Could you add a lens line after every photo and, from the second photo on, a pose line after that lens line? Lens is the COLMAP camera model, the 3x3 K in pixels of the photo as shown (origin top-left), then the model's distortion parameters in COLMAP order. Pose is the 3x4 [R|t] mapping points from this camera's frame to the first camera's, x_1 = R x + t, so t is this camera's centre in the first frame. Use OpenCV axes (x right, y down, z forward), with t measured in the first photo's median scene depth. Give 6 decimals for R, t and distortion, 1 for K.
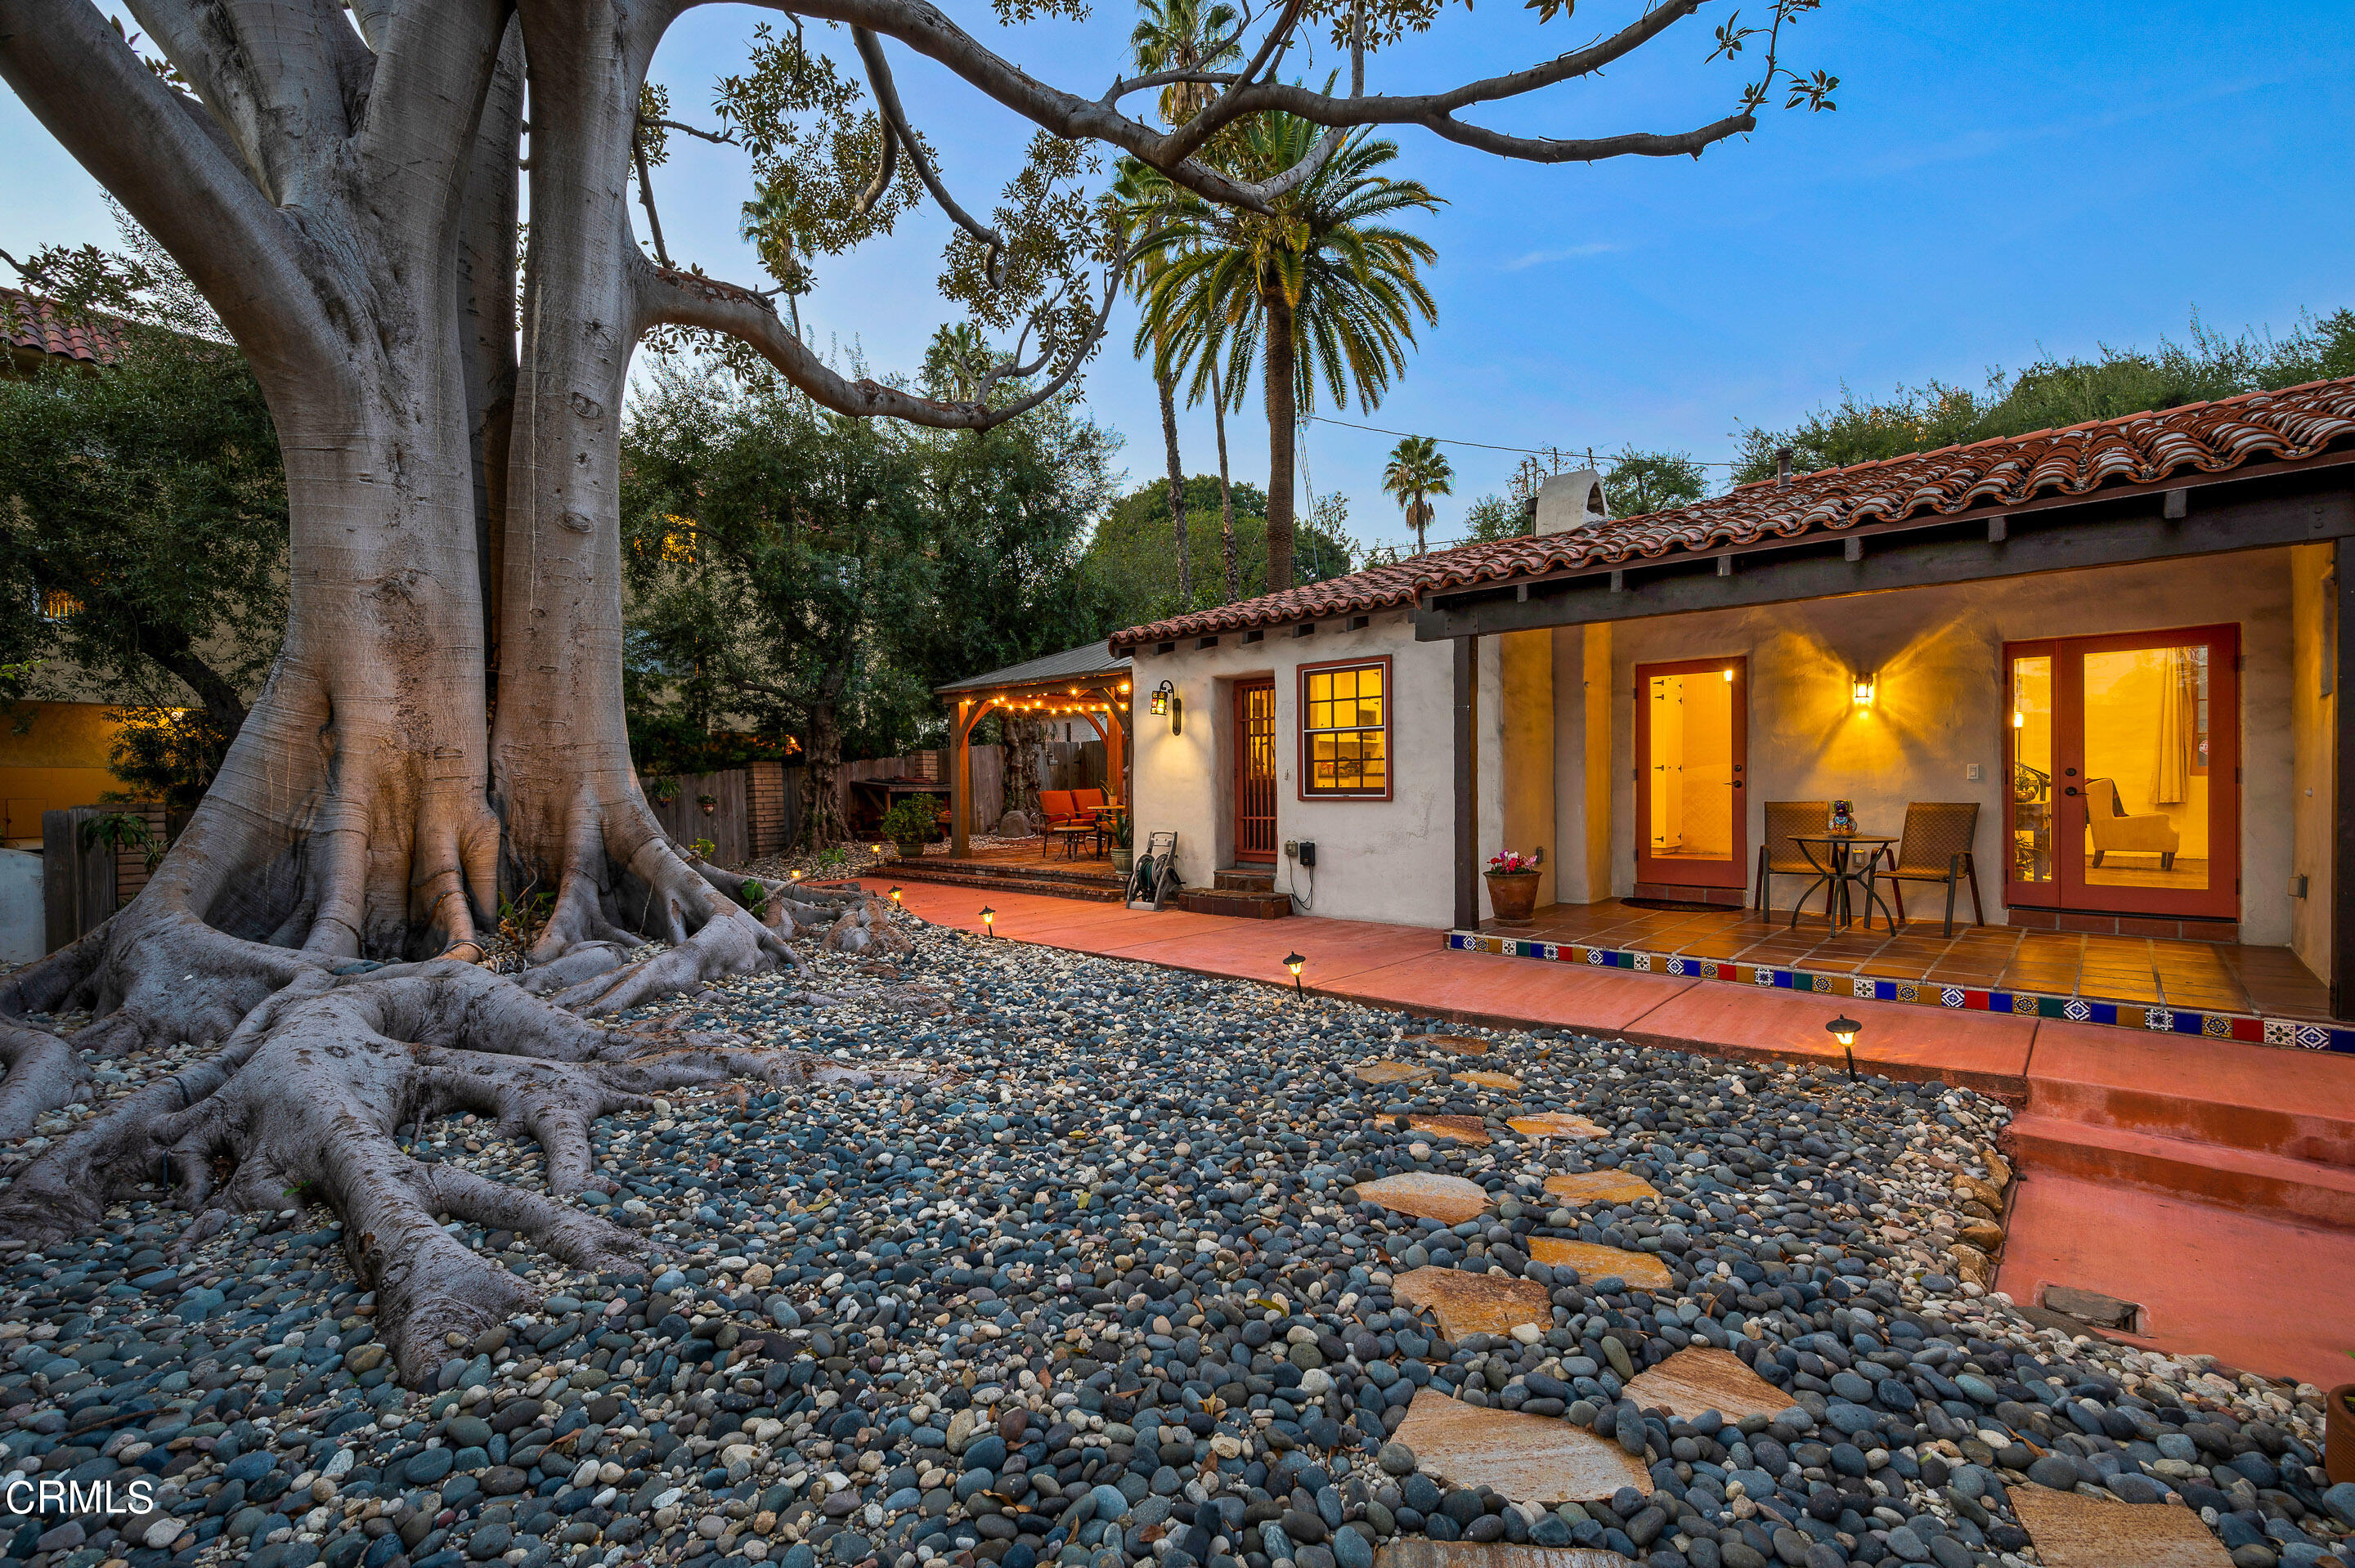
lens RADIAL K [[957.6, 0, 1189.5], [0, 957.6, 794.9], [0, 0, 1]] dist [0.000664, -0.000409]
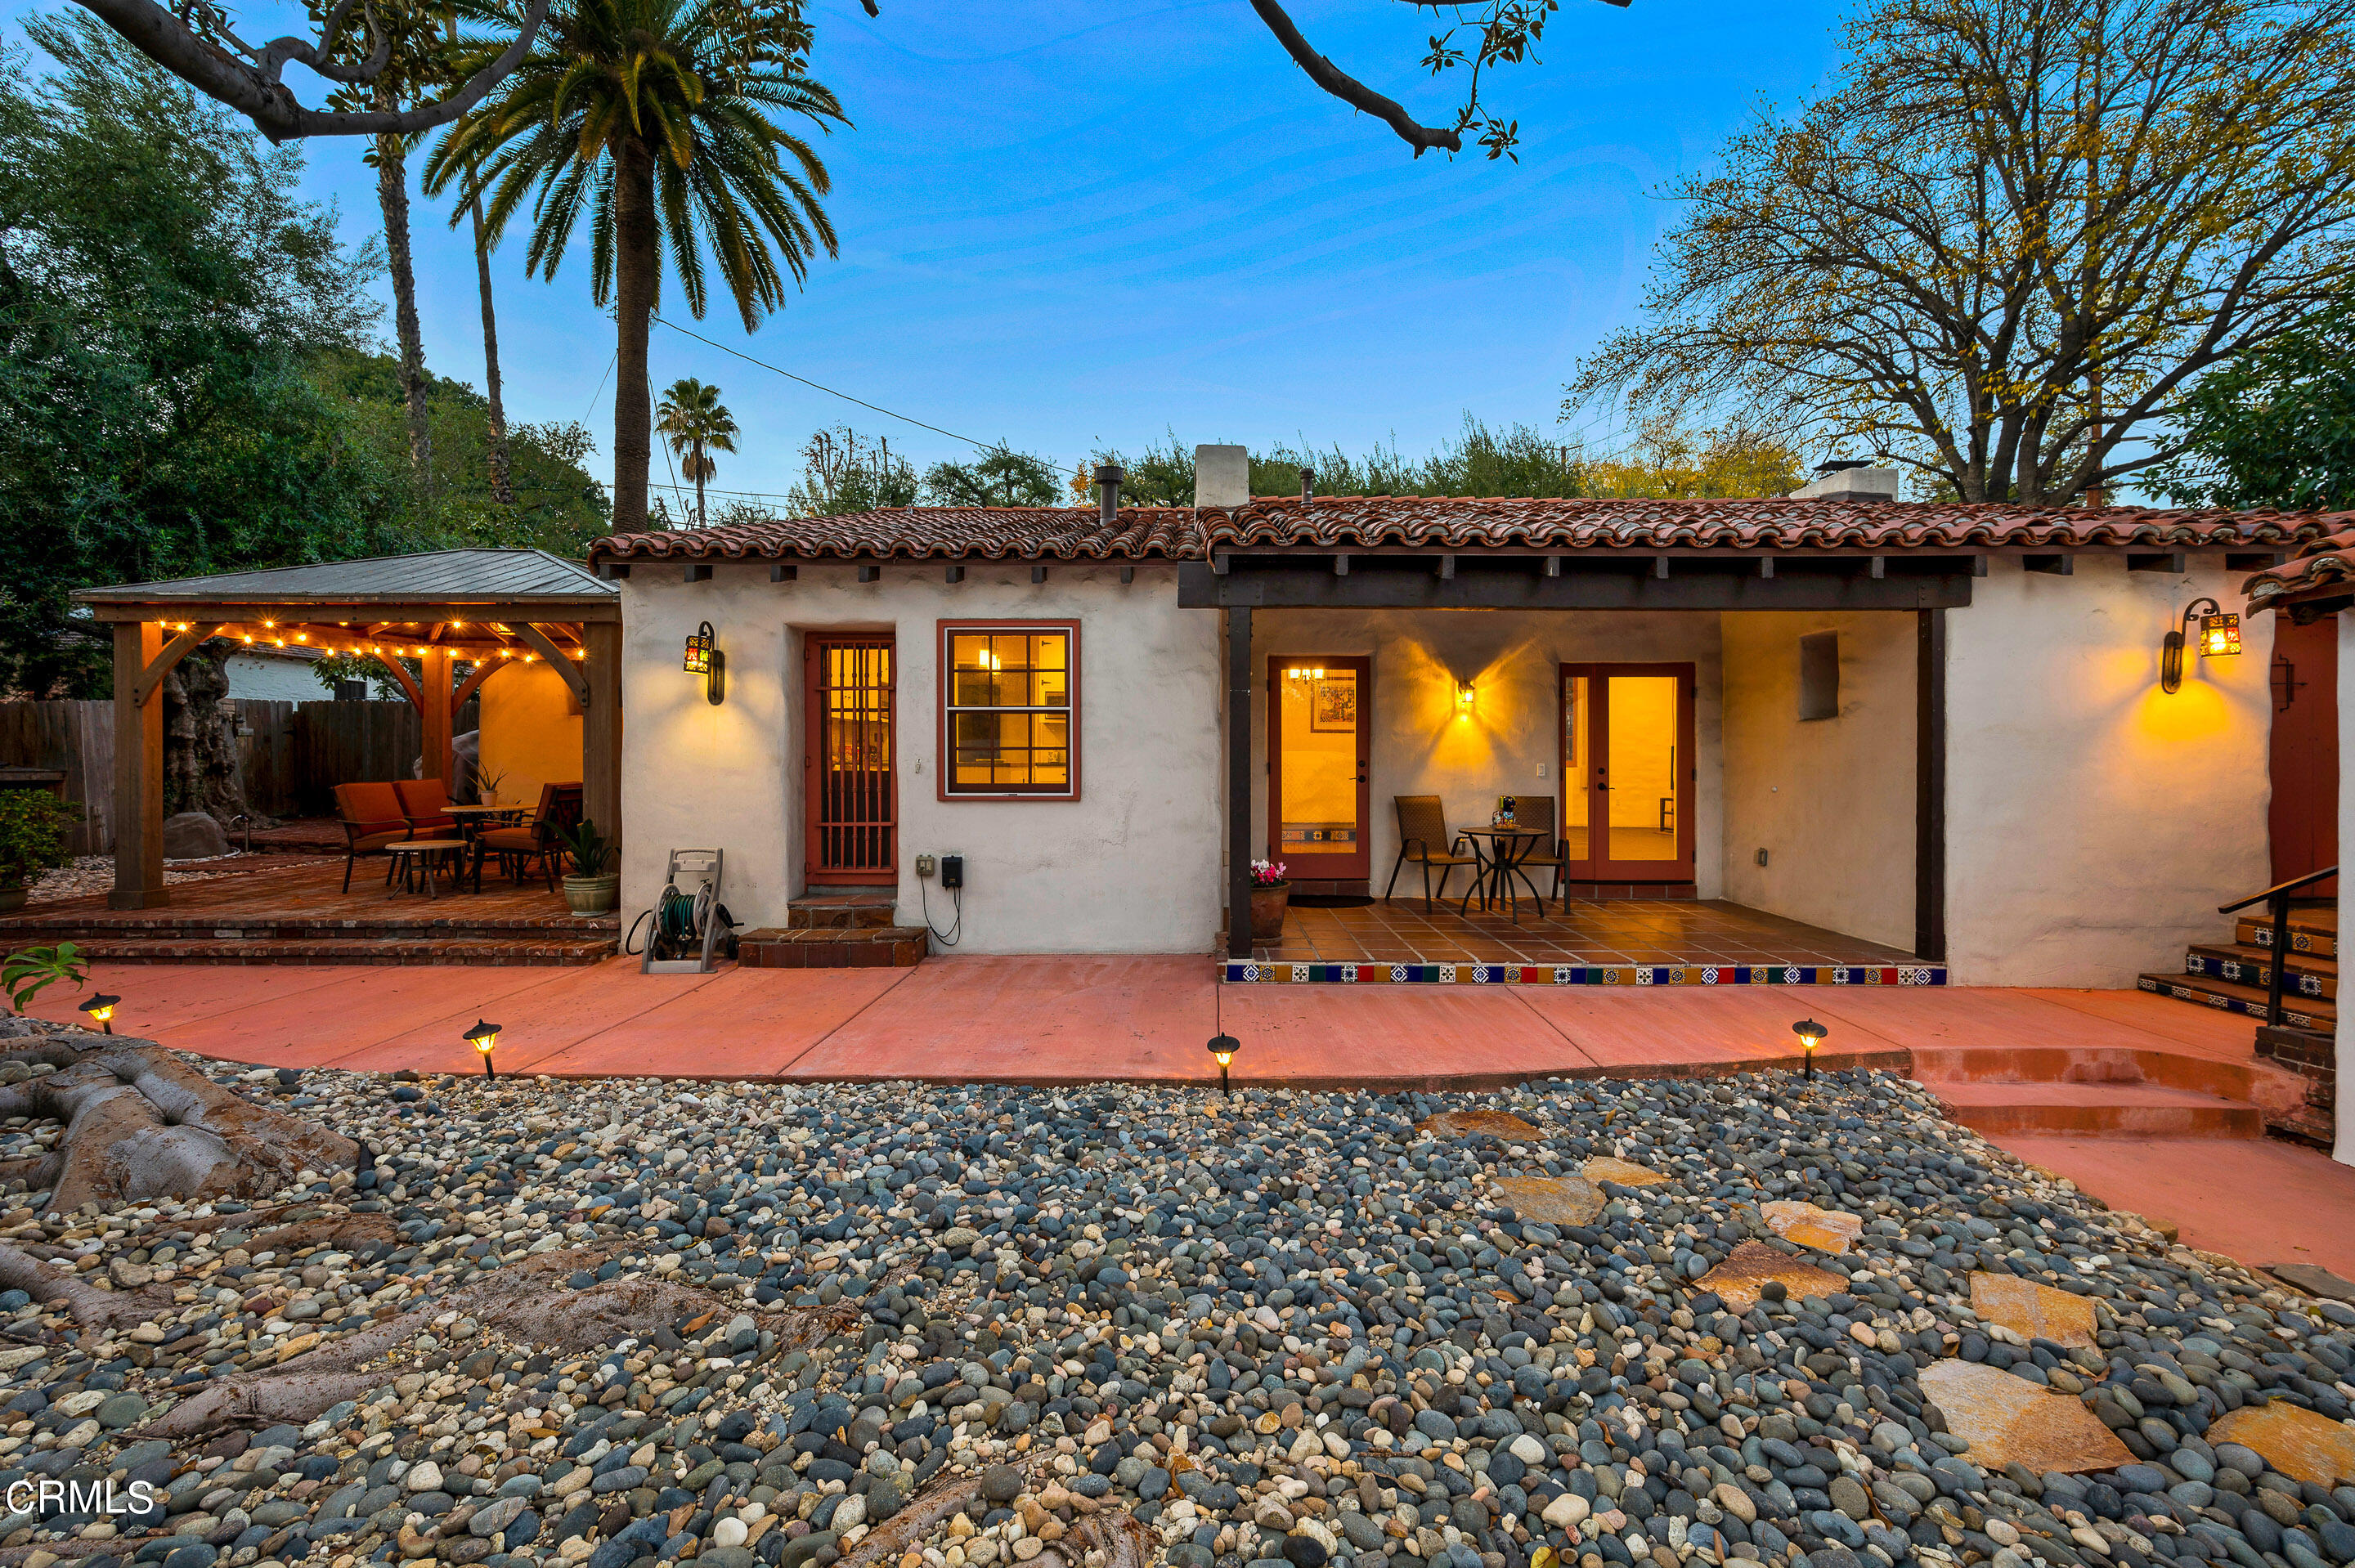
lens RADIAL K [[957.6, 0, 1184.0], [0, 957.6, 765.1], [0, 0, 1]] dist [0.000664, -0.000409]
pose [[0.753569, 0.005483, 0.657347, -0.250571], [0.000598, 0.999959, -0.009026, -0.016427], [-0.657369, 0.007195, 0.753534, 0.333927]]
